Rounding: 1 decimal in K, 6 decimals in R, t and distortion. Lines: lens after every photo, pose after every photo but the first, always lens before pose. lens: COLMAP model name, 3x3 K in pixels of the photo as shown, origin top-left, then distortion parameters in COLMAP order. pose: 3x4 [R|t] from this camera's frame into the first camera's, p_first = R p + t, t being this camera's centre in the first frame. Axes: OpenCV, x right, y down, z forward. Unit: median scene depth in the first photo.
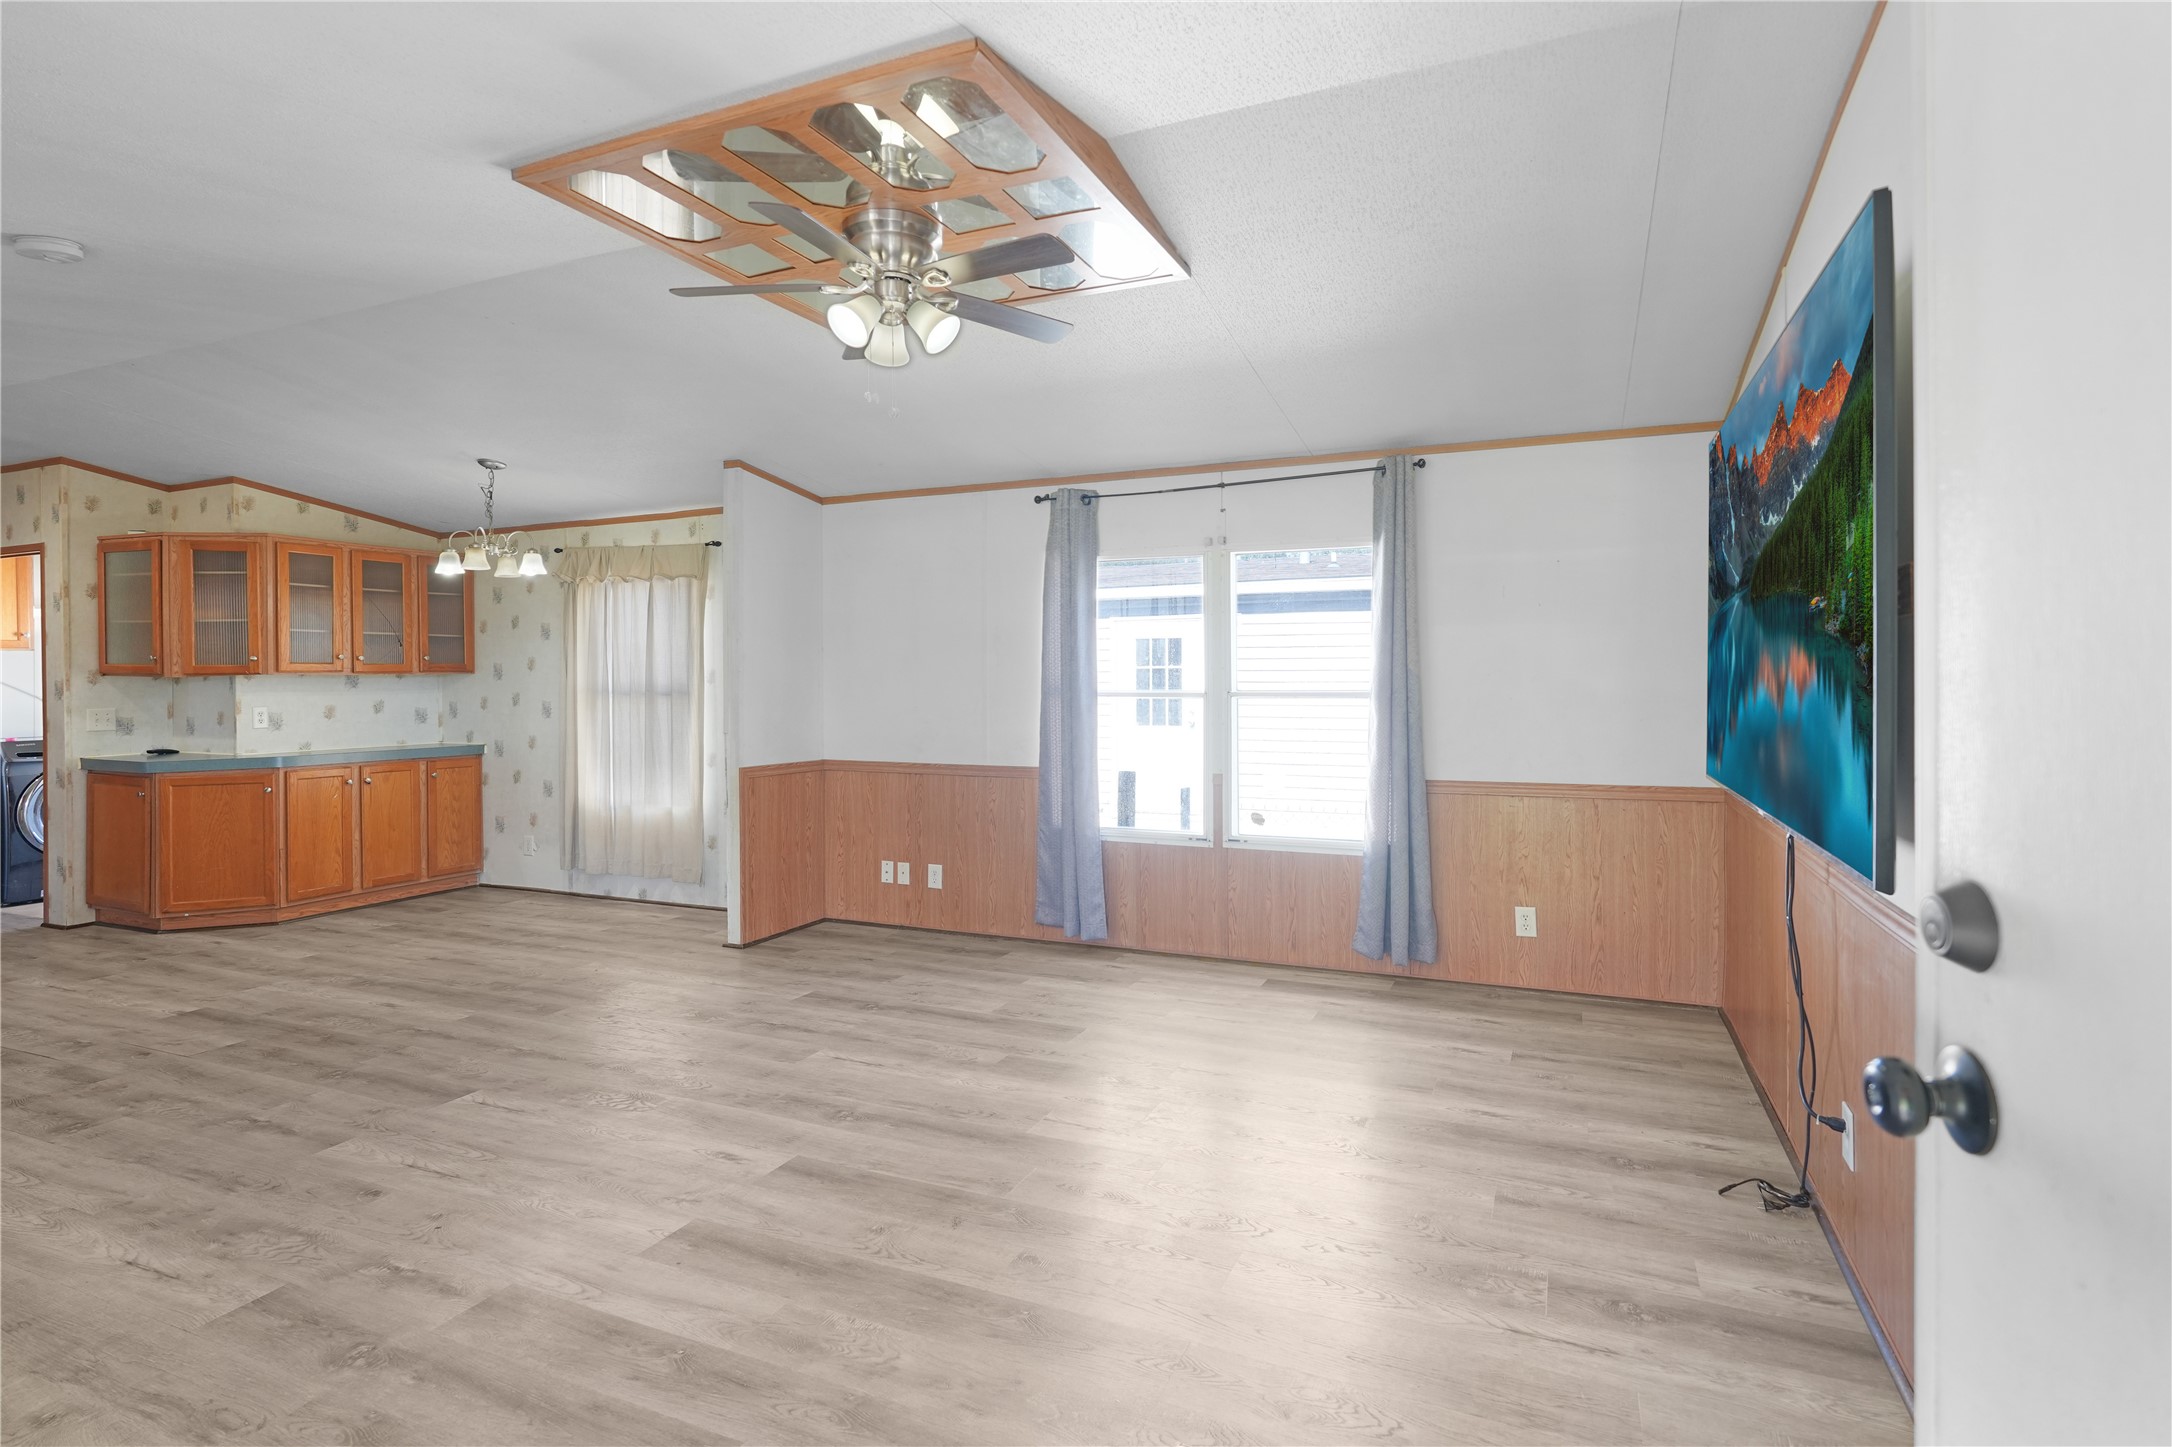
lens RADIAL K [[984.1, 0, 1168.7], [0, 984.1, 678.5], [0, 0, 1]] dist [0.001566, 0.000463]
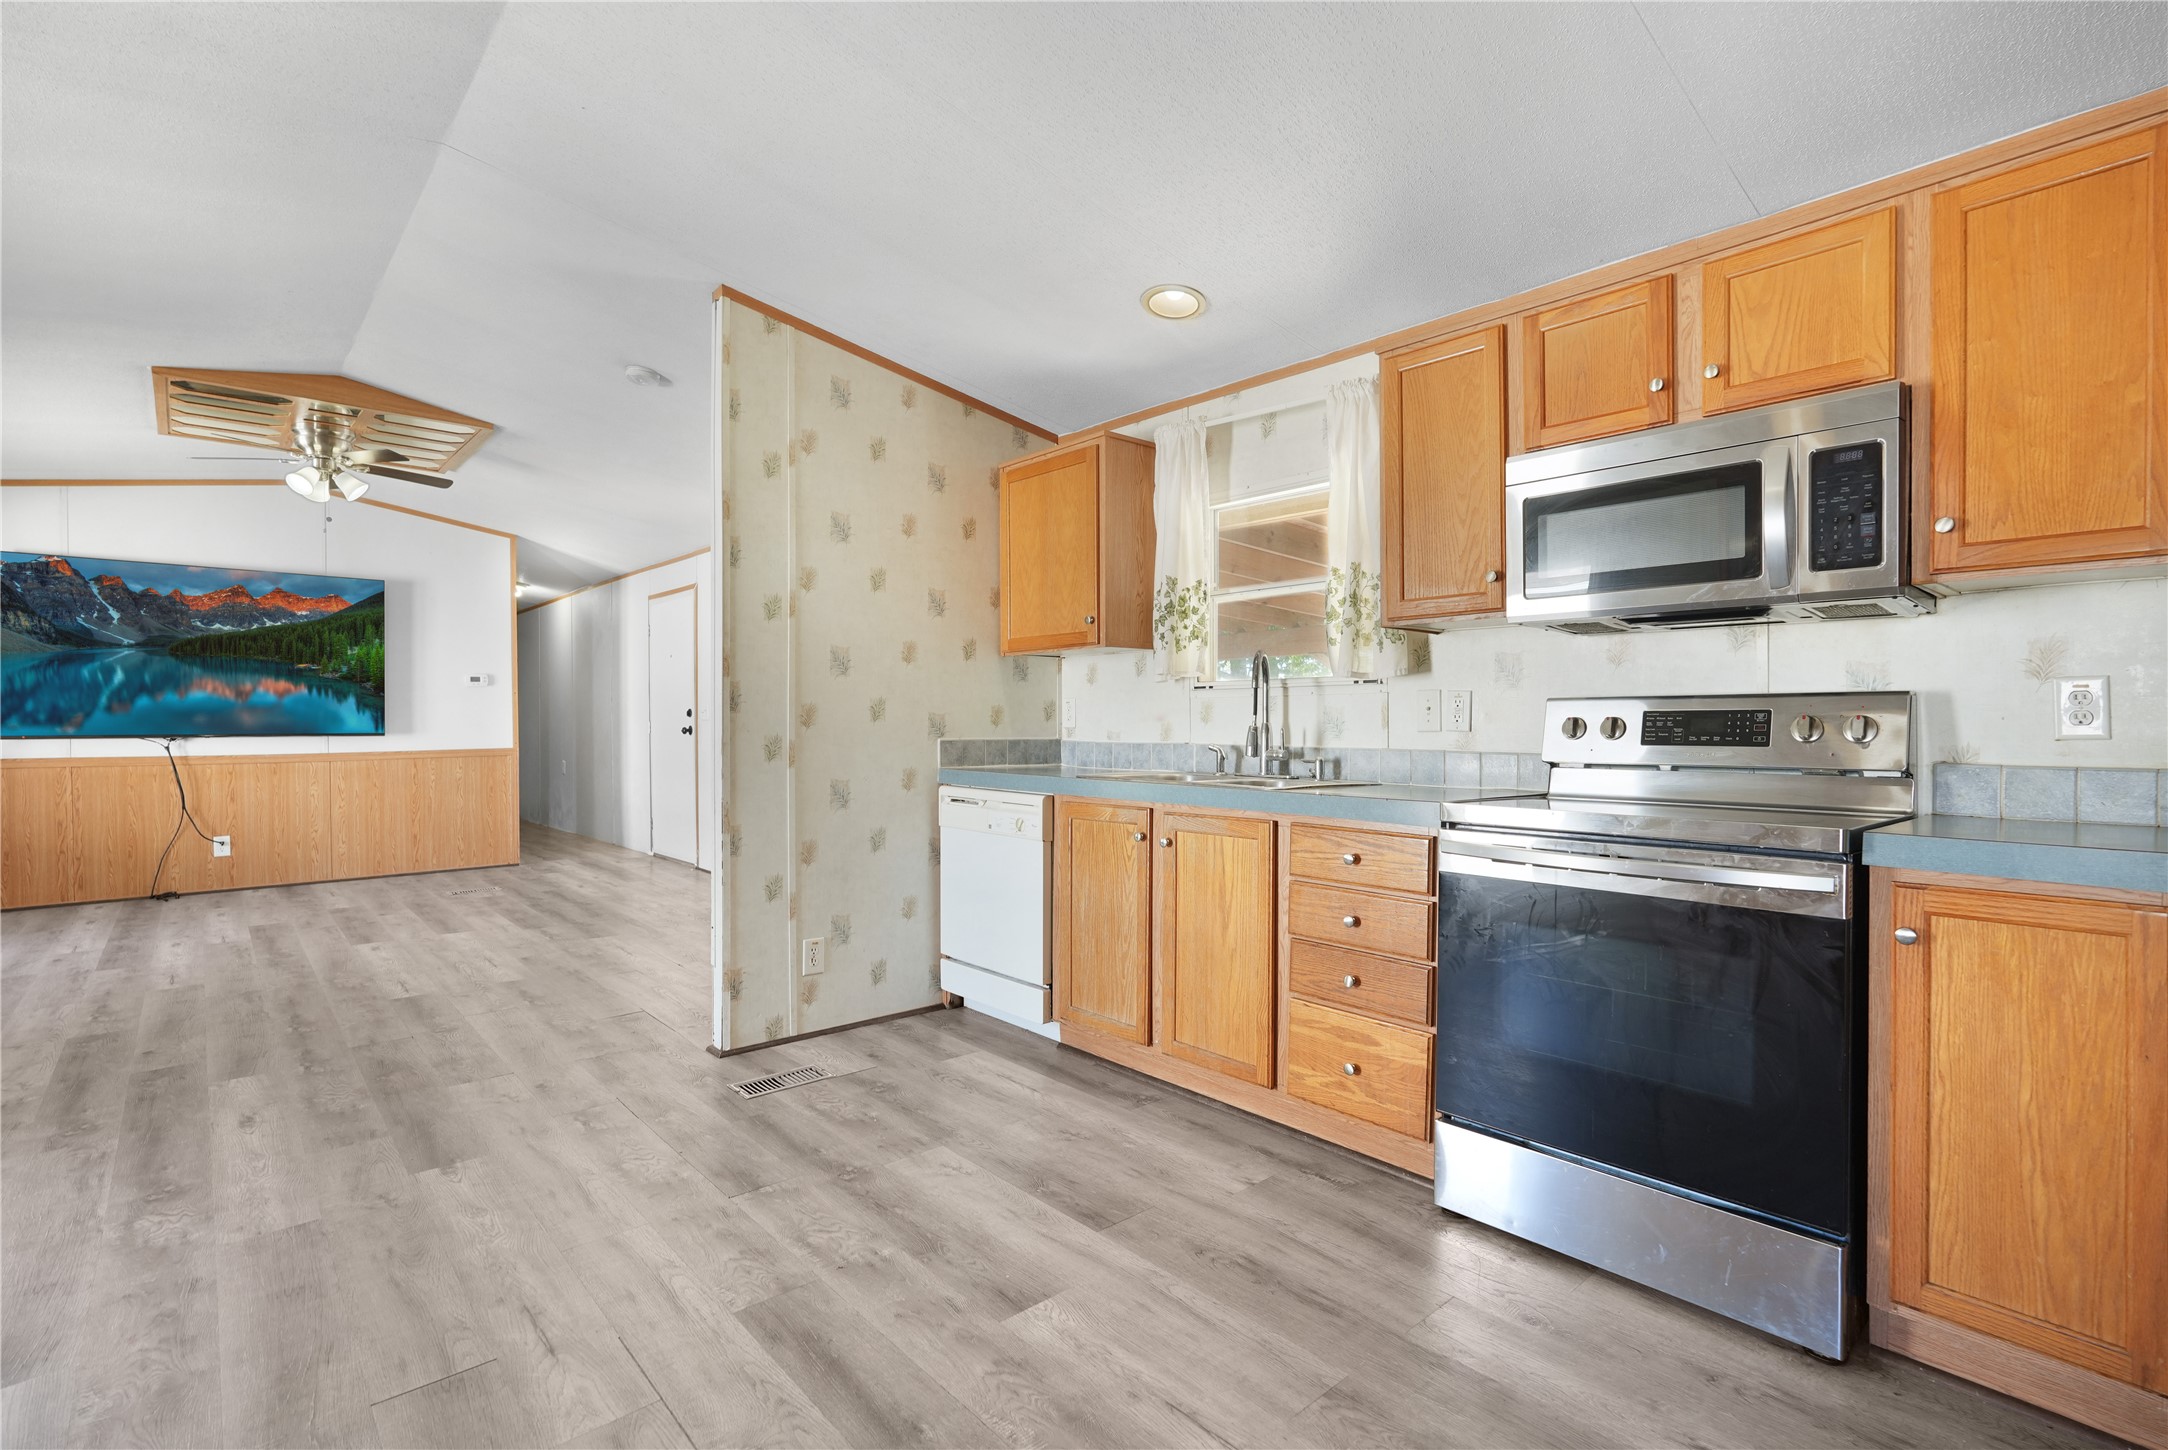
lens RADIAL K [[998.7, 0, 1084.0], [0, 998.7, 725.0], [0, 0, 1]] dist [-0.004332, 0.005921]
pose [[-0.888434, 0.005290, 0.458974, -1.117834], [0.008672, 0.999949, 0.005260, 0.043627], [-0.458923, 0.008653, -0.888434, 0.937291]]
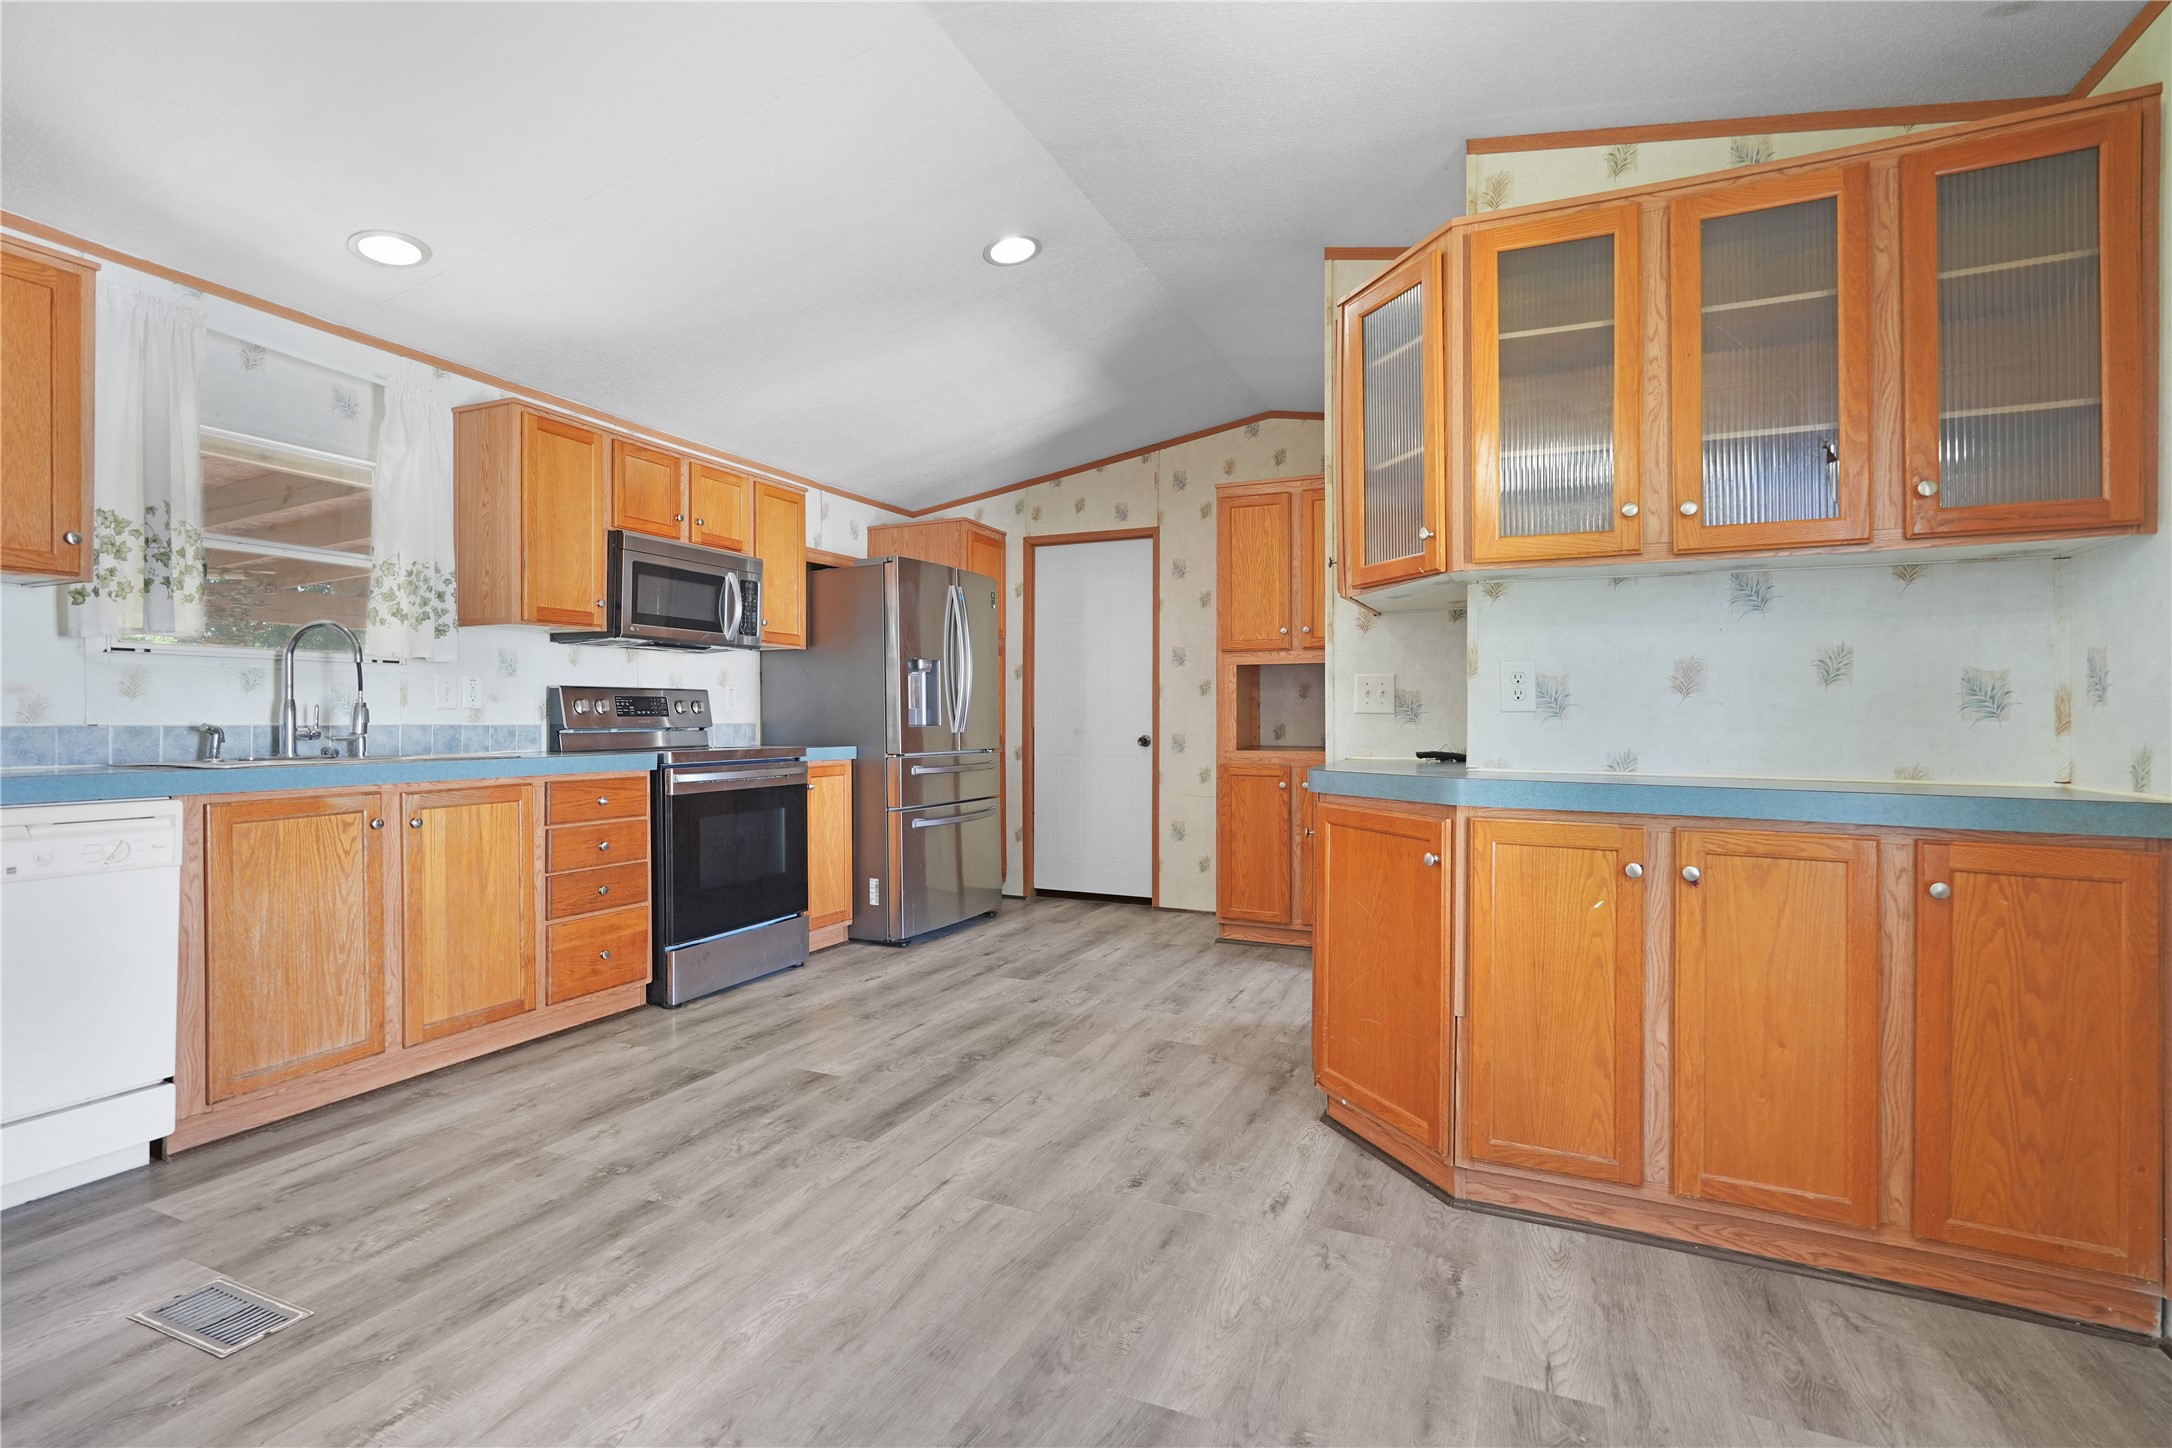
lens RADIAL K [[1000.6, 0, 1086.0], [0, 1000.6, 724.0], [0, 0, 1]] dist [-0.004332, 0.005921]
pose [[-0.060190, 0.013627, -0.998094, -0.471276], [-0.004861, 0.999891, 0.013944, 0.049794], [0.998175, 0.005691, -0.060117, 0.824028]]
